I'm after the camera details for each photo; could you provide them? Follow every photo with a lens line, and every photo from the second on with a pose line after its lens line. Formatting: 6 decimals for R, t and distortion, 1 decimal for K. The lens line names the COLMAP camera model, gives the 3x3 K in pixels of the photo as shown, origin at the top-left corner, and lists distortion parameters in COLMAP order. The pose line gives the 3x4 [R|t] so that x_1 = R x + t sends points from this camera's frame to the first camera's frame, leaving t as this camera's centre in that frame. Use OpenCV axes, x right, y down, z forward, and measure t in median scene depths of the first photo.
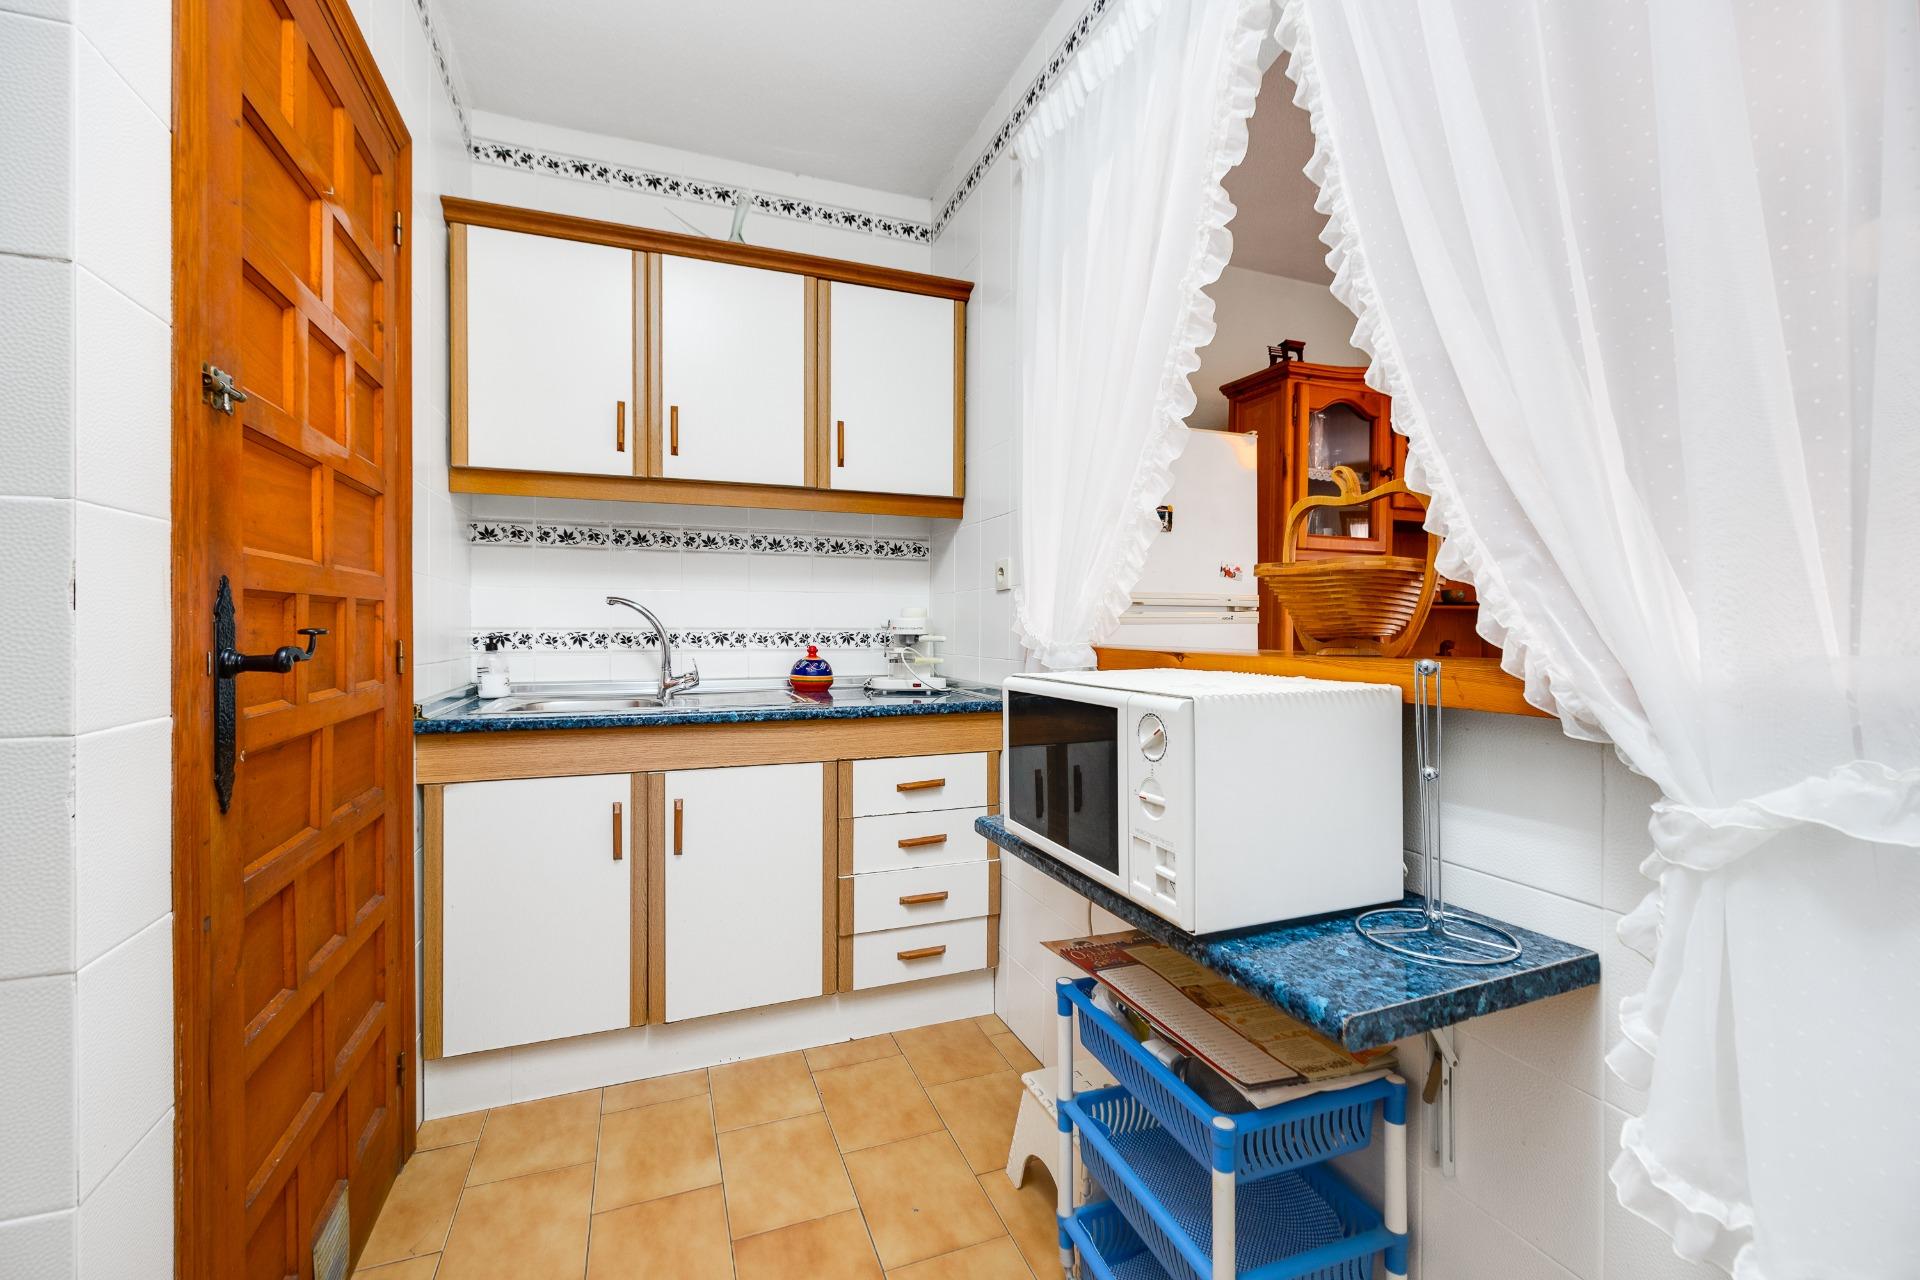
lens RADIAL K [[780.4, 0, 953.6], [0, 780.4, 624.8], [0, 0, 1]] dist [0.002976, -0.001746]
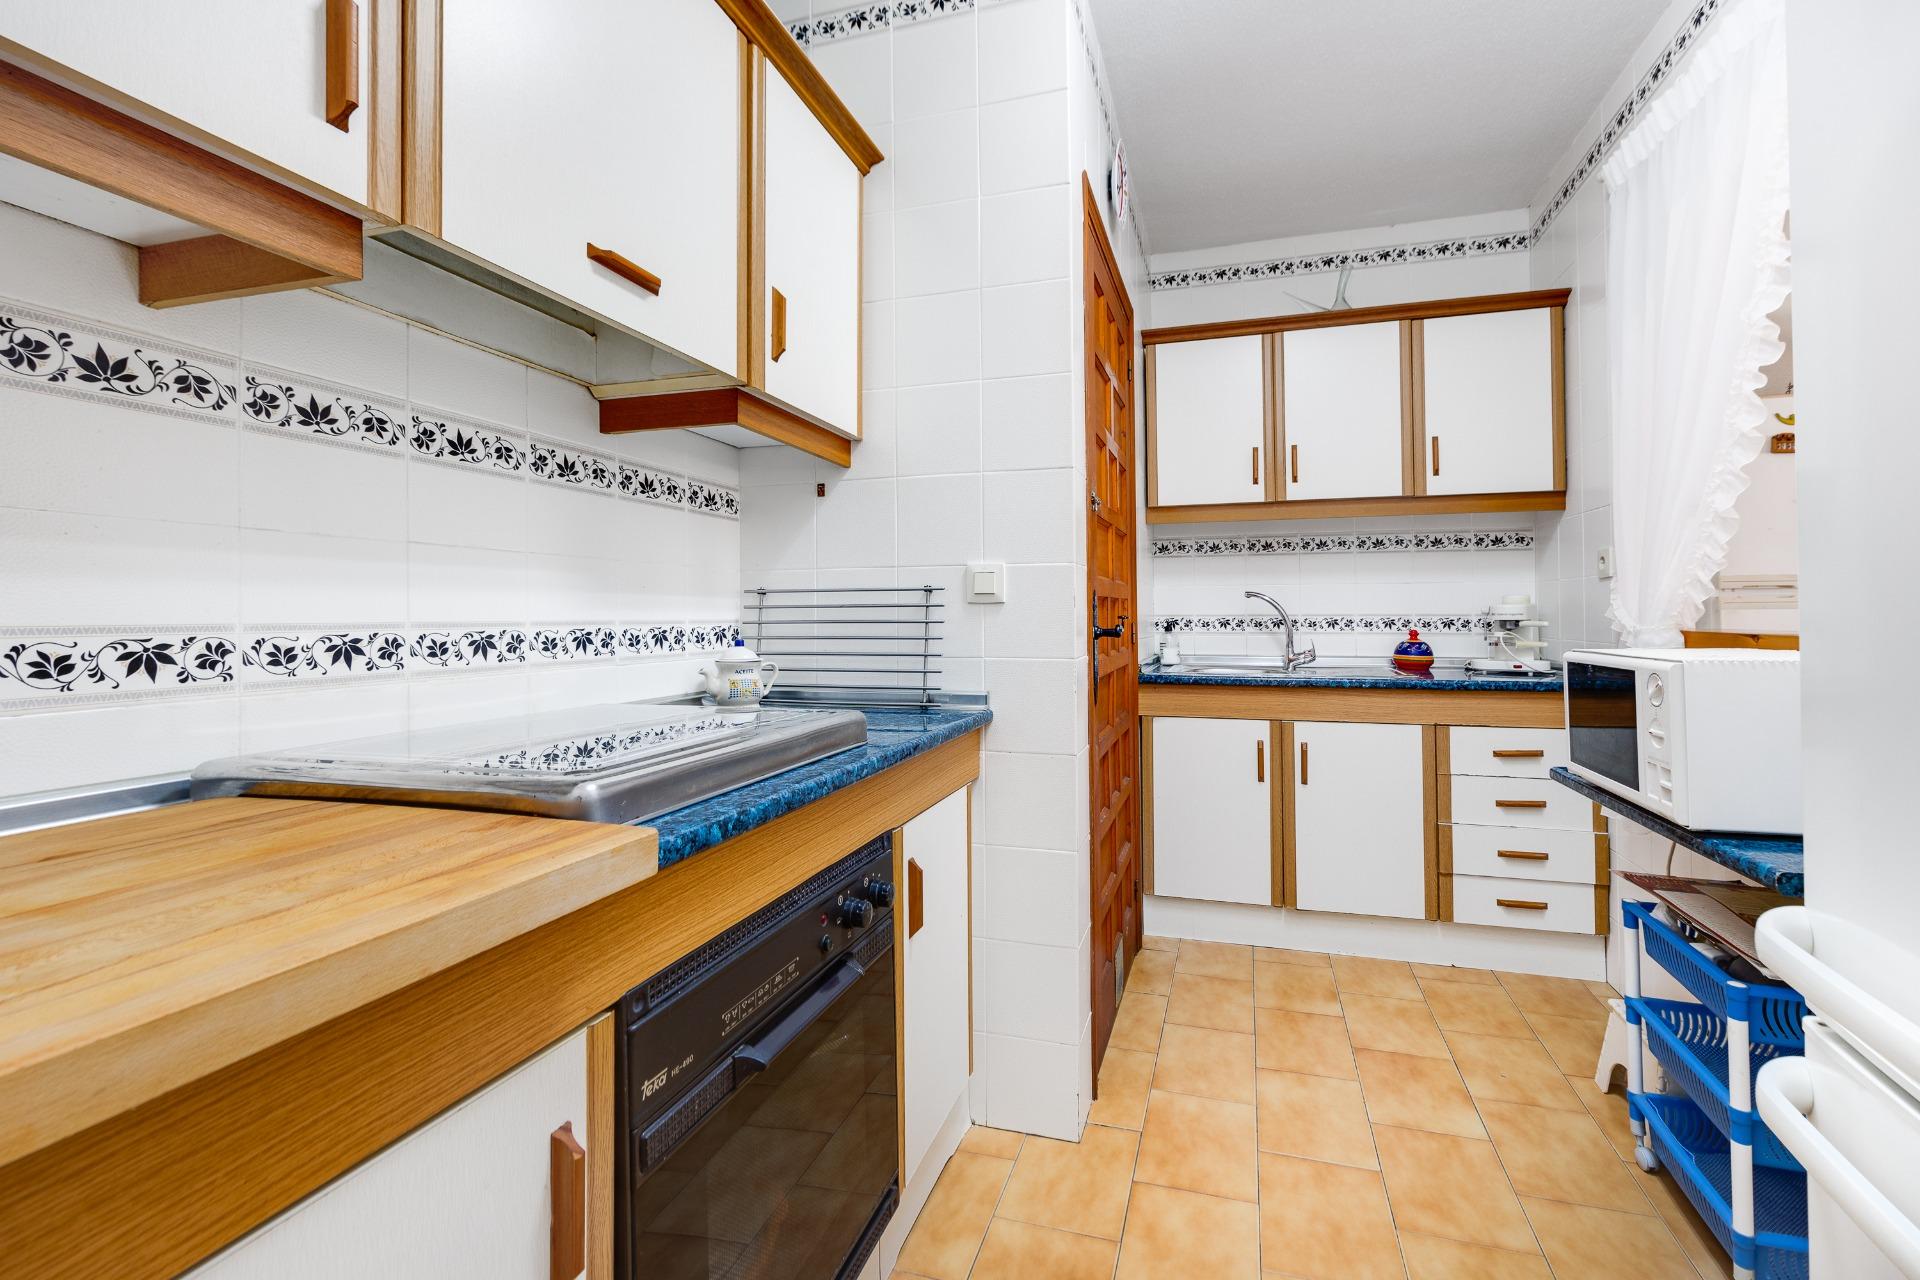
lens RADIAL K [[815.1, 0, 1033.0], [0, 815.1, 593.2], [0, 0, 1]] dist [-0.003617, 0.000244]
pose [[0.807859, -0.020016, -0.589035, 0.092639], [0.006415, 0.999663, -0.025172, -0.000462], [0.589341, 0.016557, 0.807715, -0.376838]]
